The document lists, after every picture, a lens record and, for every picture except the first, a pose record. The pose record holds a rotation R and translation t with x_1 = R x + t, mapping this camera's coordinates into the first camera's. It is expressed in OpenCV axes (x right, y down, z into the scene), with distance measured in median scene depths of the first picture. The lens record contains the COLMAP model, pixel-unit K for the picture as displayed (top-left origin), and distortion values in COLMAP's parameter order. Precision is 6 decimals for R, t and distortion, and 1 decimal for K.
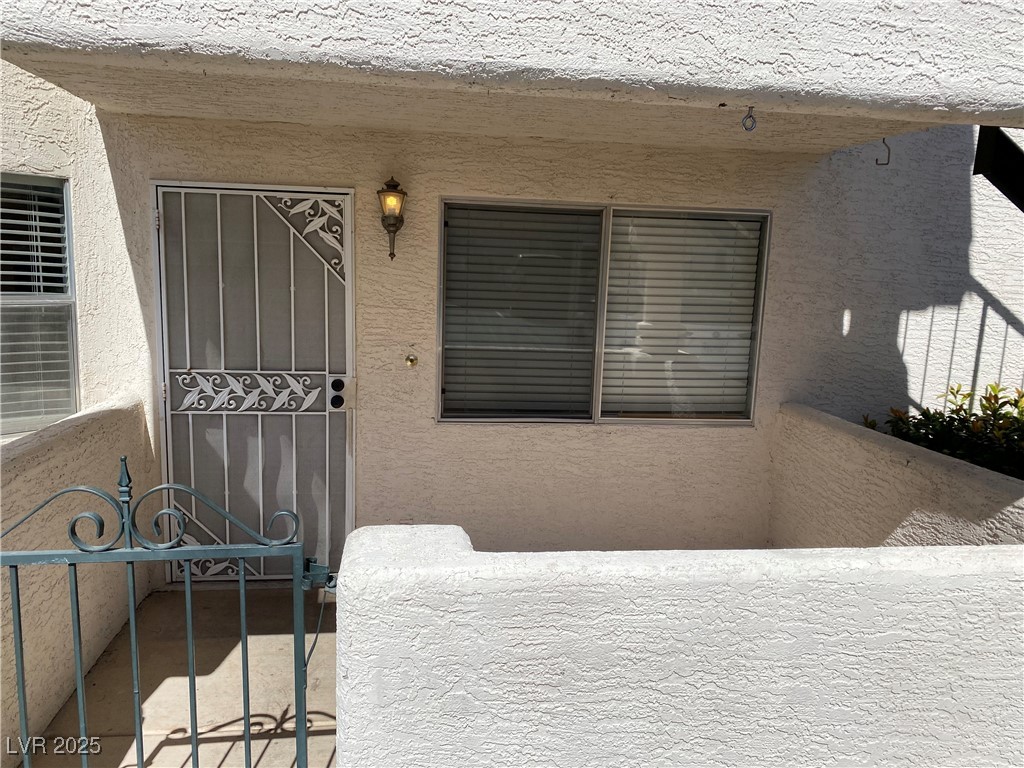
lens RADIAL K [[771.2, 0, 521.0], [0, 771.2, 382.3], [0, 0, 1]] dist [0.067694, -0.099063]
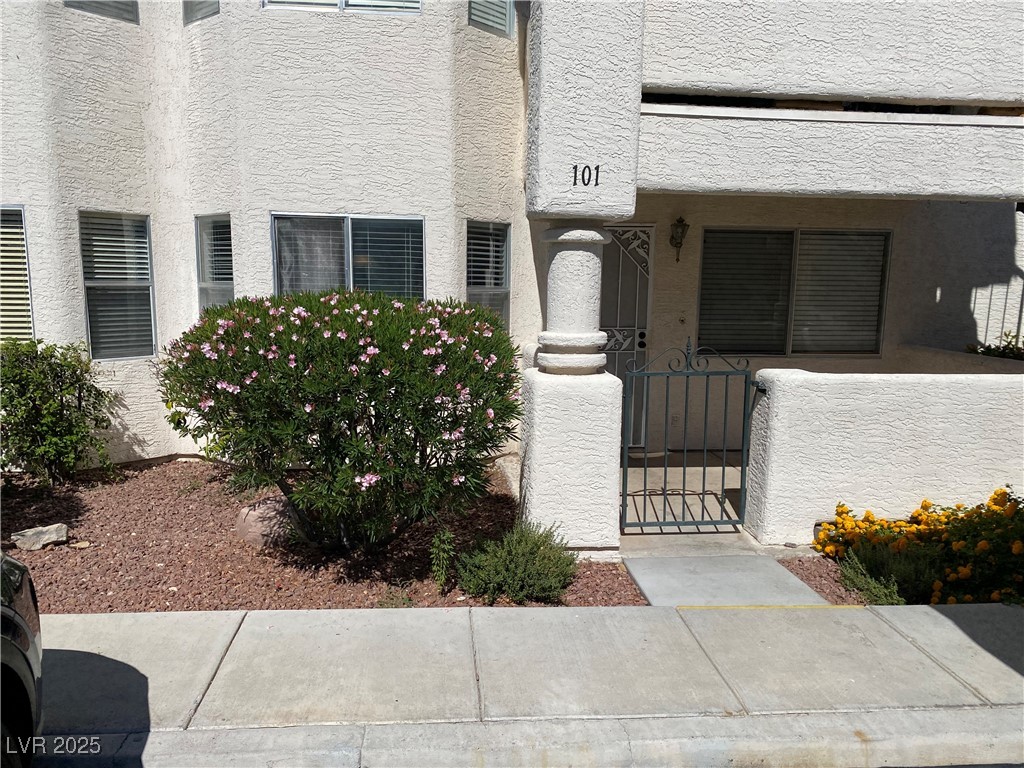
lens RADIAL K [[753.0, 0, 508.8], [0, 753.0, 388.7], [0, 0, 1]] dist [-0.008017, -0.004919]
pose [[0.997277, -0.013018, -0.072590, -0.414986], [0.013290, 0.999906, 0.003271, 0.114524], [0.072541, -0.004227, 0.997356, -0.719082]]
